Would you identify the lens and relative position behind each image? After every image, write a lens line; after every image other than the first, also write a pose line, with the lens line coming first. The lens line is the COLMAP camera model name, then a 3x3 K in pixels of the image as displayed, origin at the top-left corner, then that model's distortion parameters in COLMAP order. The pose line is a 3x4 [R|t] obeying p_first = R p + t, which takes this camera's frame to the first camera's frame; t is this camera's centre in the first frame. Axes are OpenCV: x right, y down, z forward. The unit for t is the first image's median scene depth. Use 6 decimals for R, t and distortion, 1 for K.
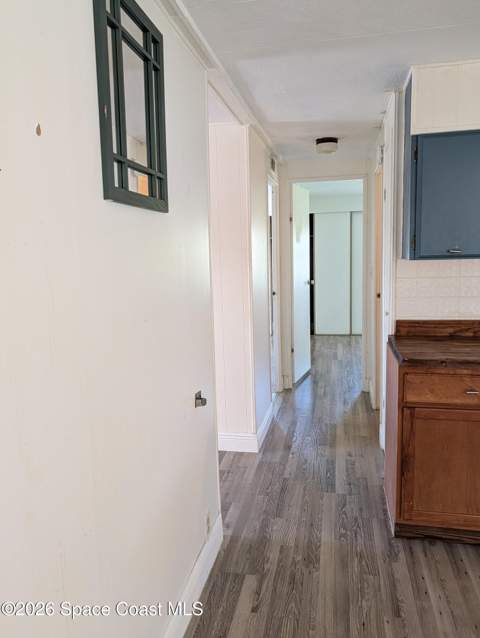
lens RADIAL K [[488.0, 0, 238.1], [0, 488.0, 316.4], [0, 0, 1]] dist [0.009928, -0.019316]
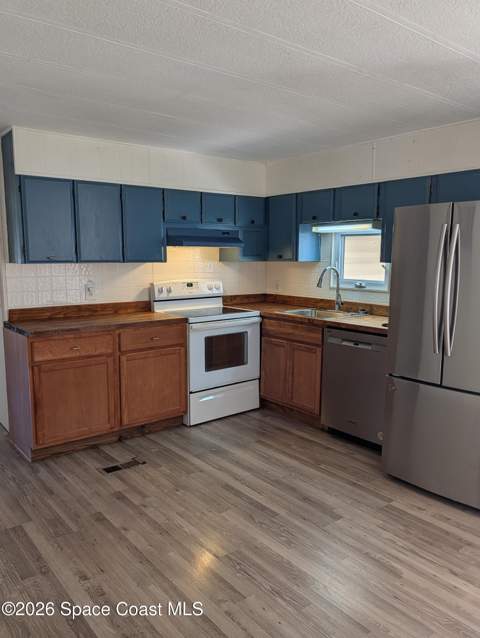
lens RADIAL K [[488.0, 0, 237.7], [0, 488.0, 324.1], [0, 0, 1]] dist [0.009928, -0.019316]
pose [[0.633731, -0.087092, 0.768636, -0.368315], [0.082628, 0.995578, 0.044680, 0.047695], [-0.769128, 0.035196, 0.638125, -0.379877]]
